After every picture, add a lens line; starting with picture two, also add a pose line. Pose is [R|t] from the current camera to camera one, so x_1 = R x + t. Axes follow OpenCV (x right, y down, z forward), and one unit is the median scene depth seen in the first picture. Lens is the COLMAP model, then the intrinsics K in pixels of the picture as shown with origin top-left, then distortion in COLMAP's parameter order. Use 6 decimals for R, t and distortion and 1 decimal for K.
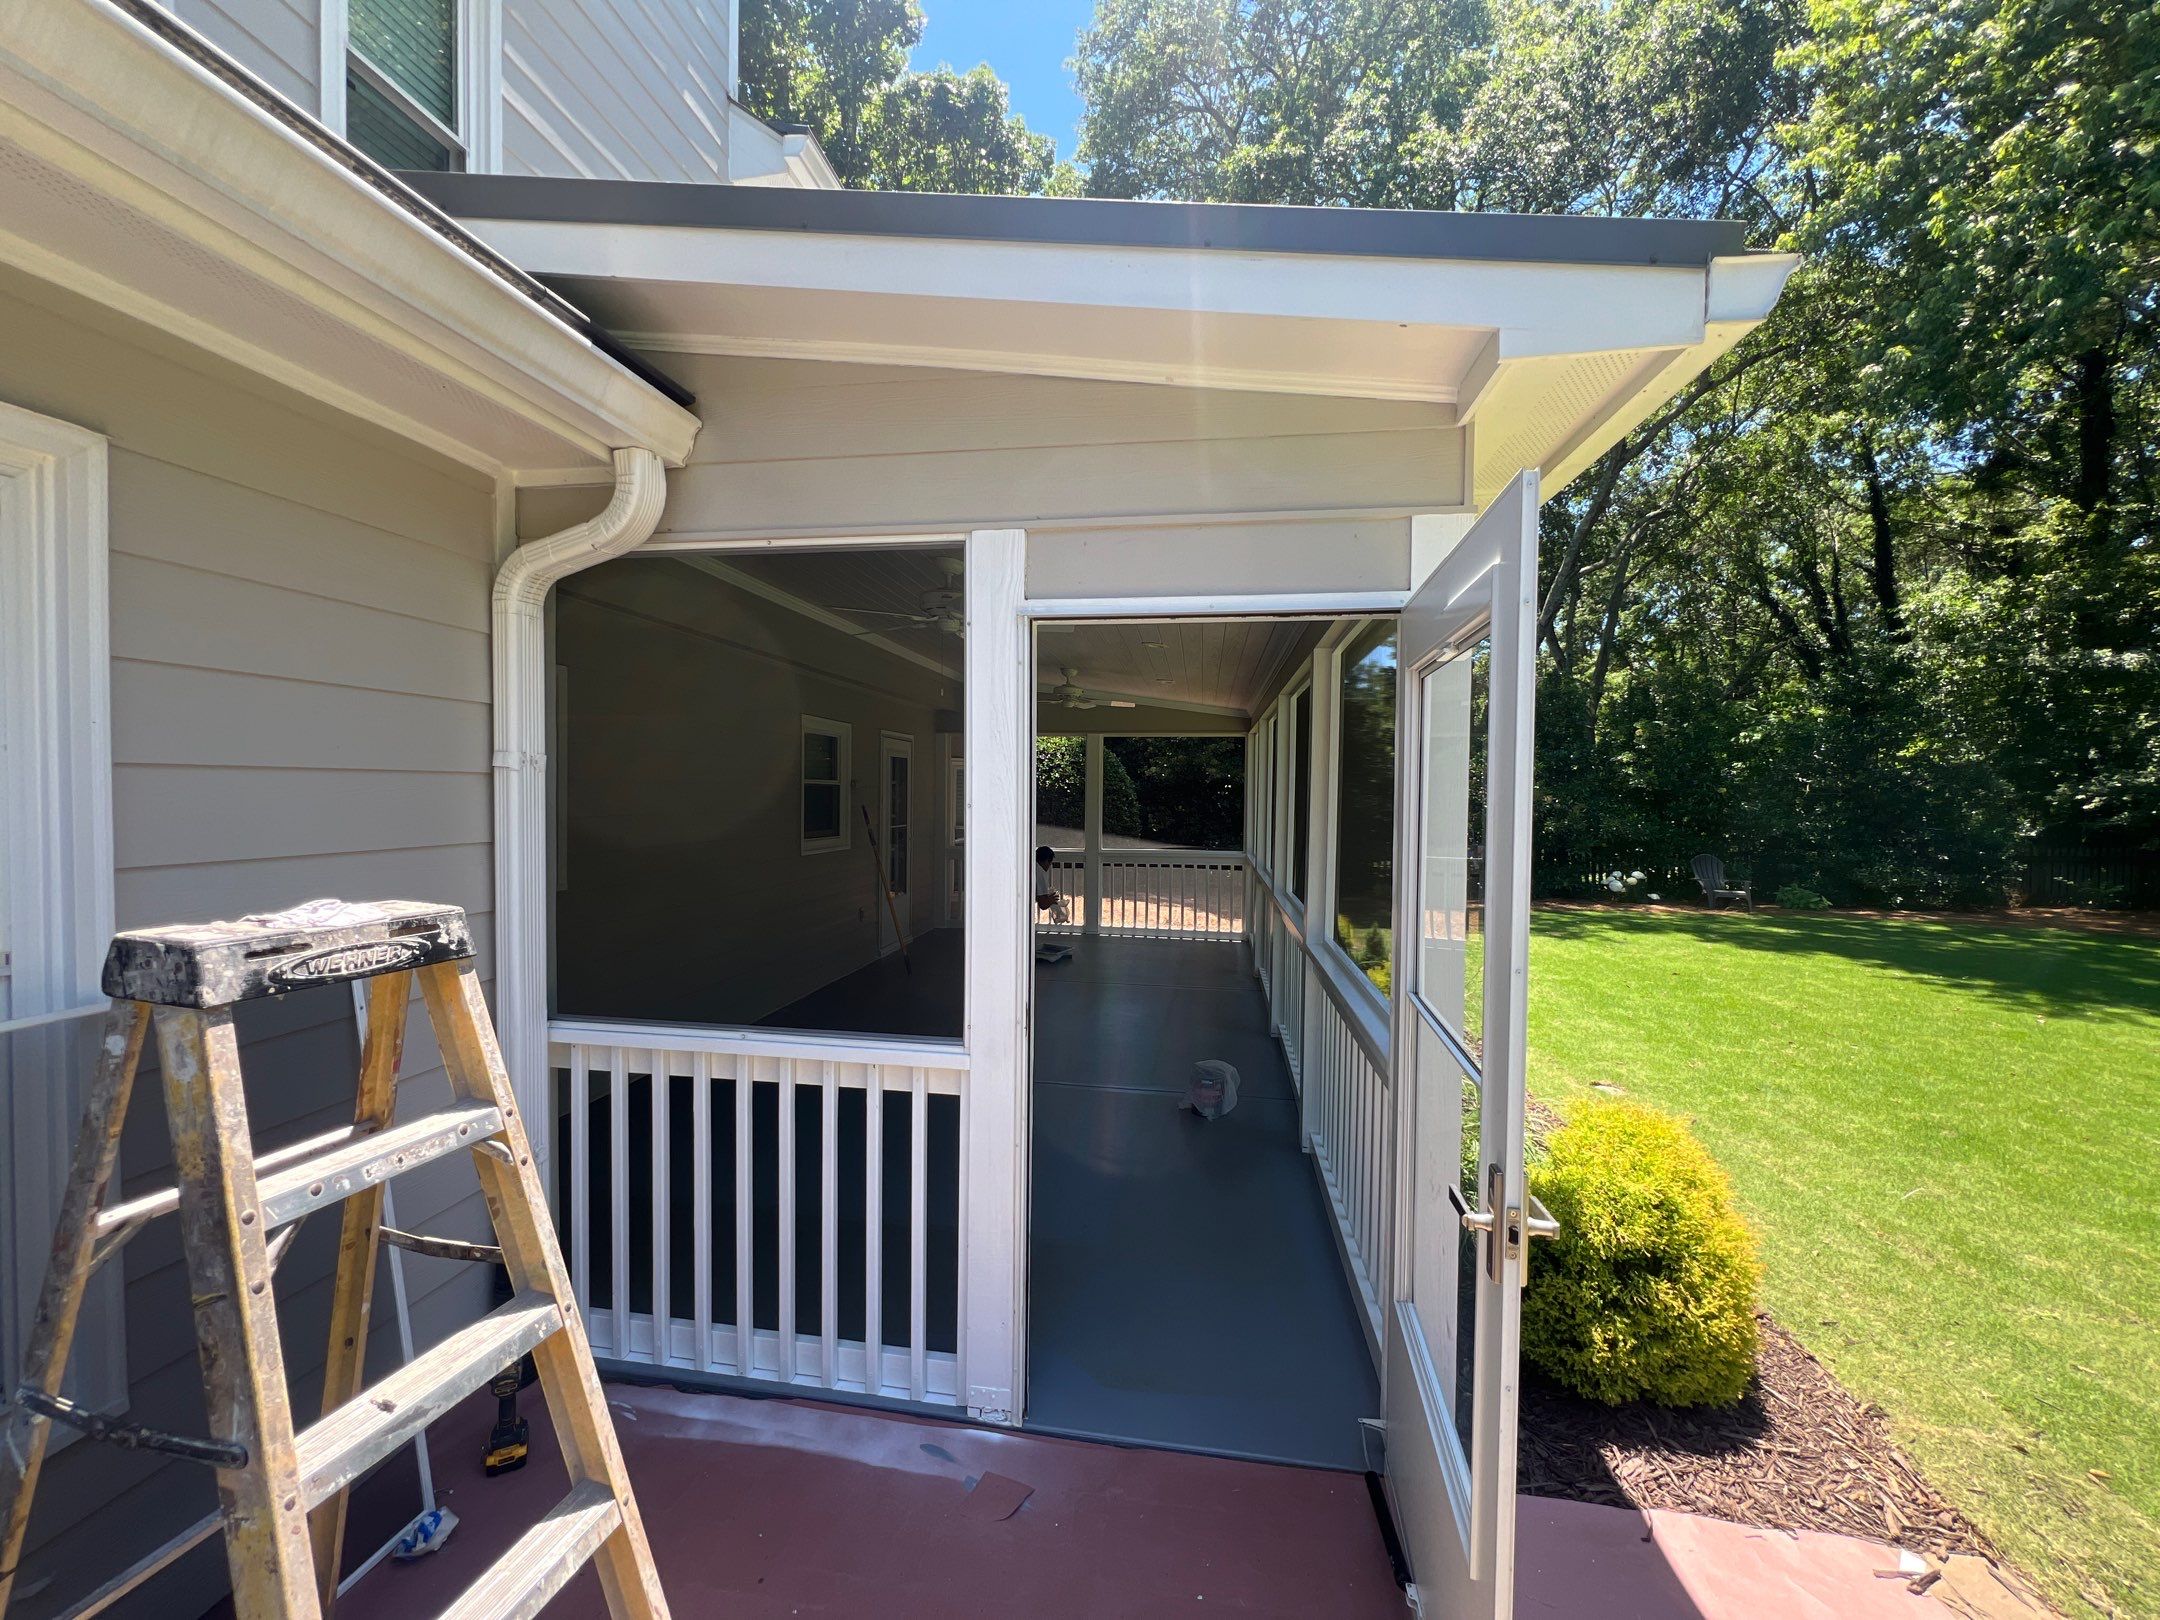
lens RADIAL K [[850.3, 0, 1081.3], [0, 850.3, 812.9], [0, 0, 1]] dist [0.000939, 0.000612]
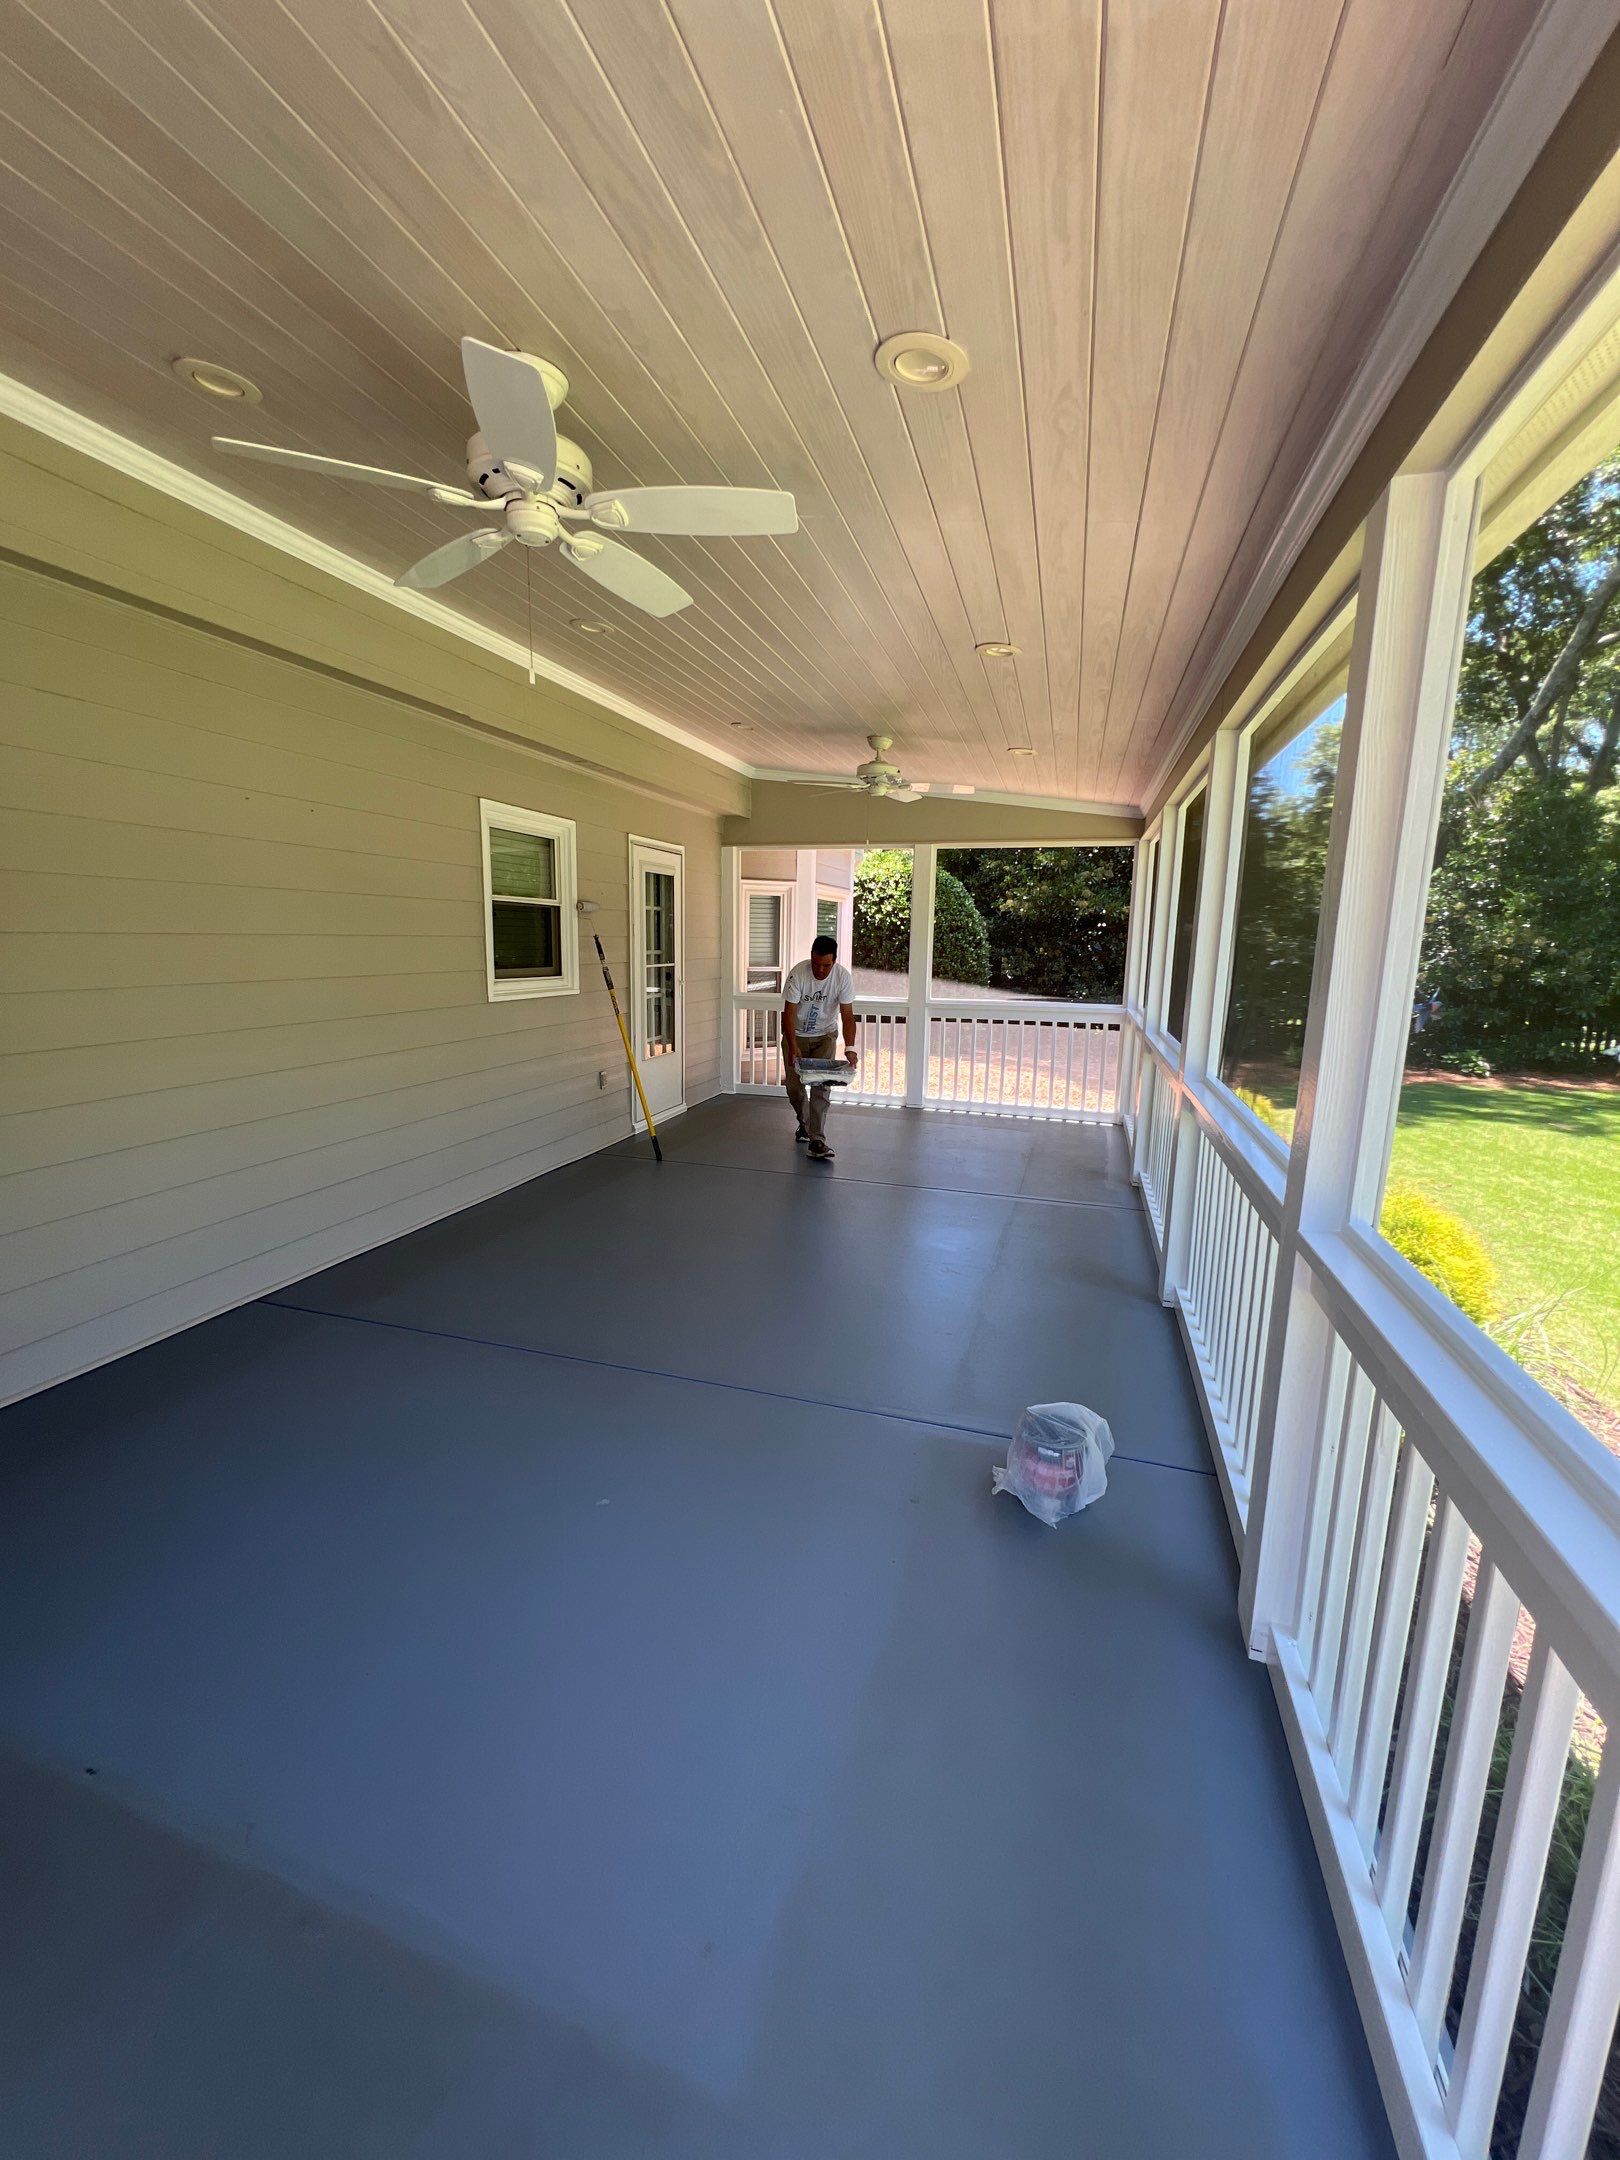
lens RADIAL K [[850.3, 0, 797.5], [0, 850.3, 1074.6], [0, 0, 1]] dist [0.000939, 0.000612]
pose [[0.986605, 0.032115, -0.159938, 0.033984], [-0.010241, 0.990689, 0.135759, 0.008289], [0.162809, -0.132302, 0.977747, 0.234185]]
